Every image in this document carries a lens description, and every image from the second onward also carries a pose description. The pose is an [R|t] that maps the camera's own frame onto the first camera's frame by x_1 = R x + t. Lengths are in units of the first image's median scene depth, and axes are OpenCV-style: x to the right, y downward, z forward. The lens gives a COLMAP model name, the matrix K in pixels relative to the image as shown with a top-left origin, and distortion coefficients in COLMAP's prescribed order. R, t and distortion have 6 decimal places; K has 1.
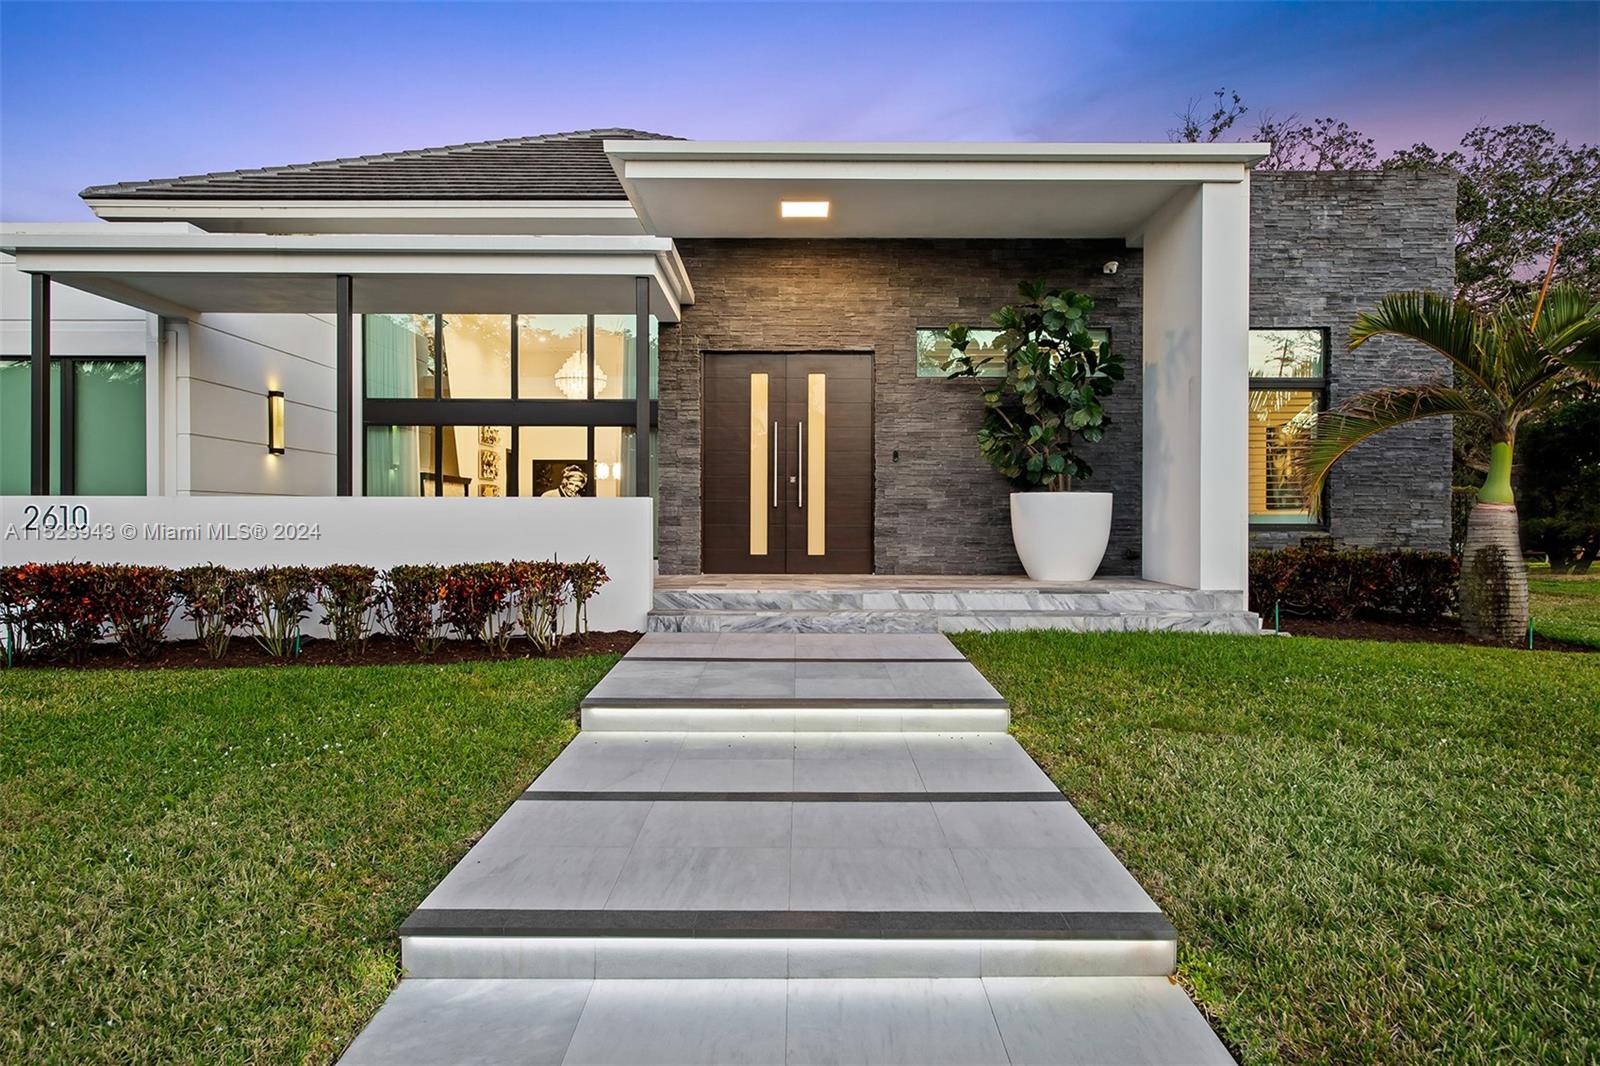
lens RADIAL K [[1127.3, 0, 799.6], [0, 1127.3, 529.0], [0, 0, 1]] dist [0.008381, 0.000932]
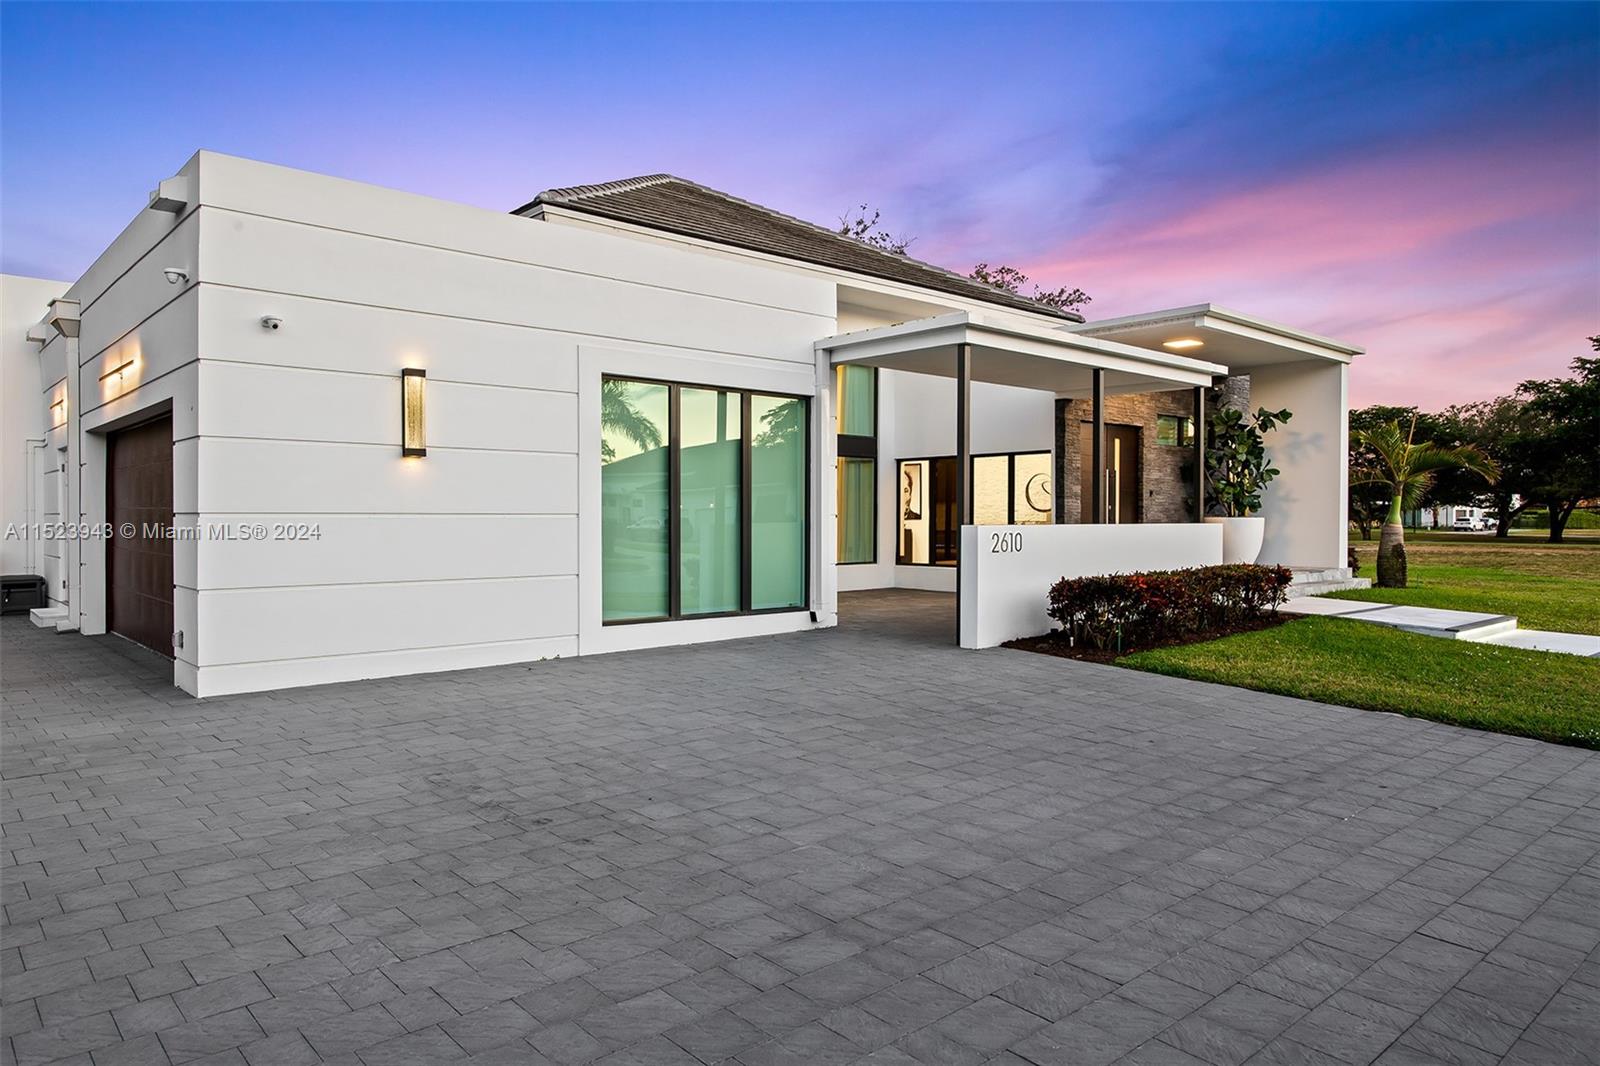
lens RADIAL K [[1037.1, 0, 794.6], [0, 1037.1, 530.7], [0, 0, 1]] dist [-0.005874, -0.000876]
pose [[0.753888, -0.010172, 0.656924, -1.274743], [0.003263, 0.999926, 0.011739, -0.029977], [-0.656995, -0.006707, 0.753865, 0.215448]]
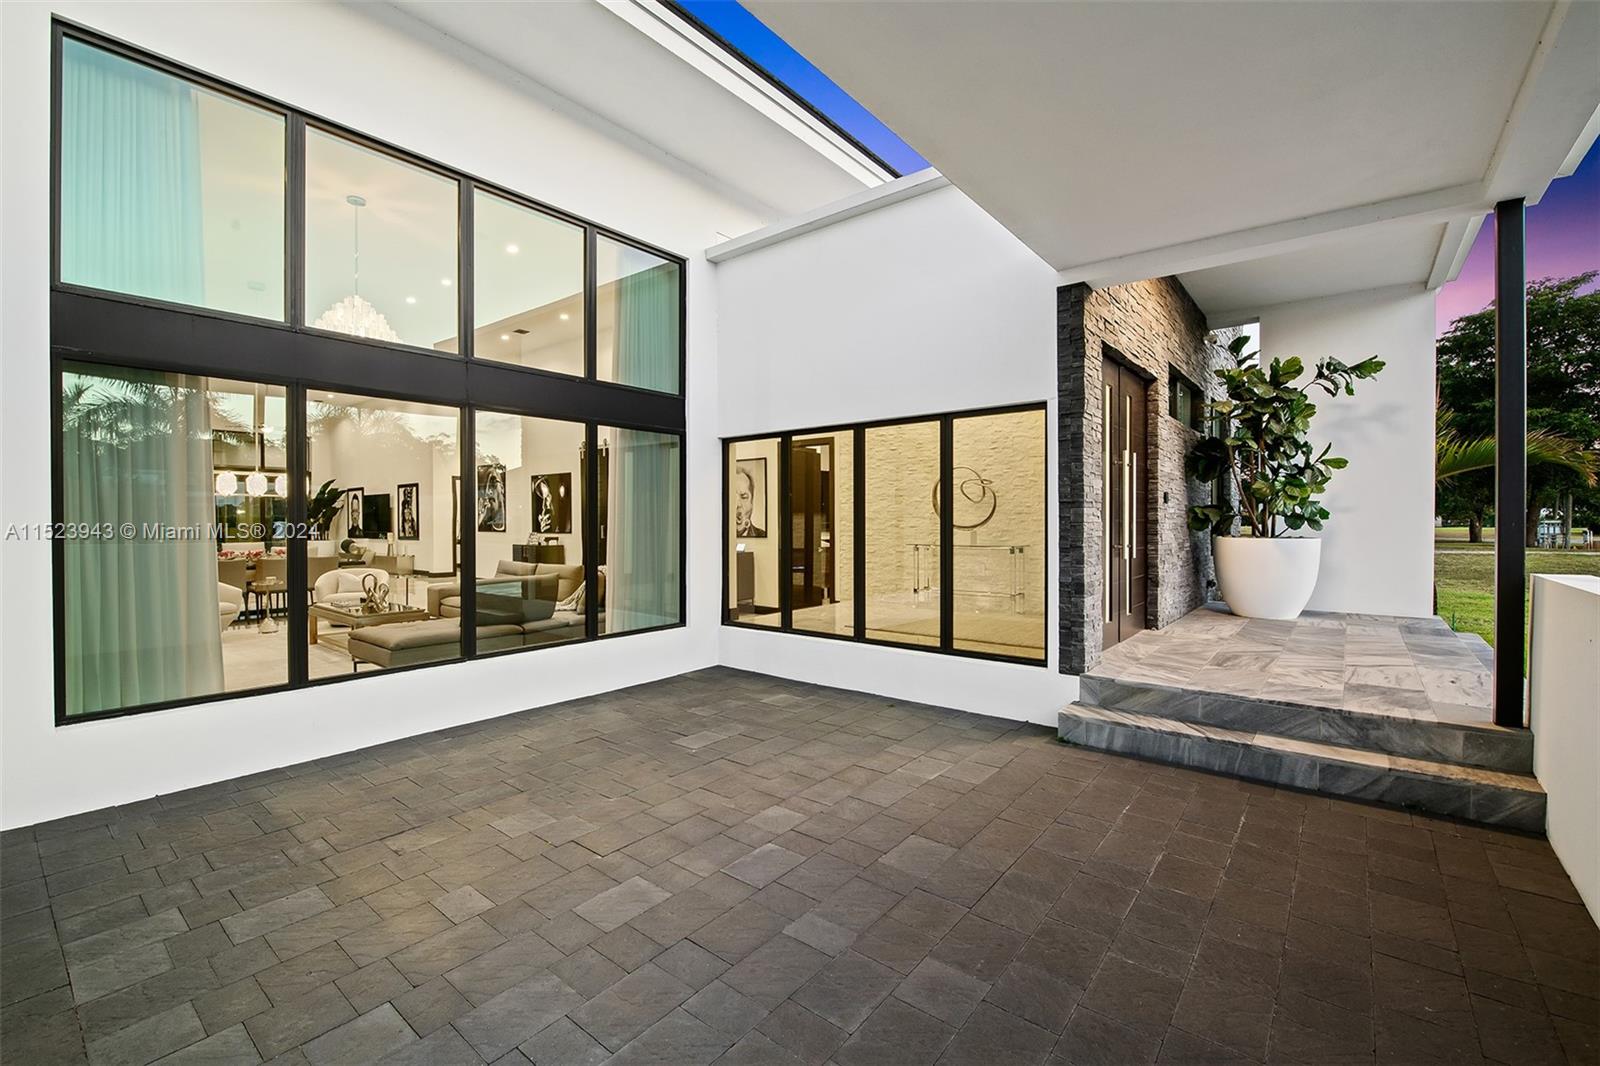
lens RADIAL K [[683.3, 0, 799.8], [0, 683.3, 526.8], [0, 0, 1]] dist [0.002390, 0.000045]
pose [[0.636387, -0.013955, 0.771244, -0.529758], [0.006332, 0.999897, 0.012868, -0.050053], [-0.771344, -0.003305, 0.636410, 0.879875]]
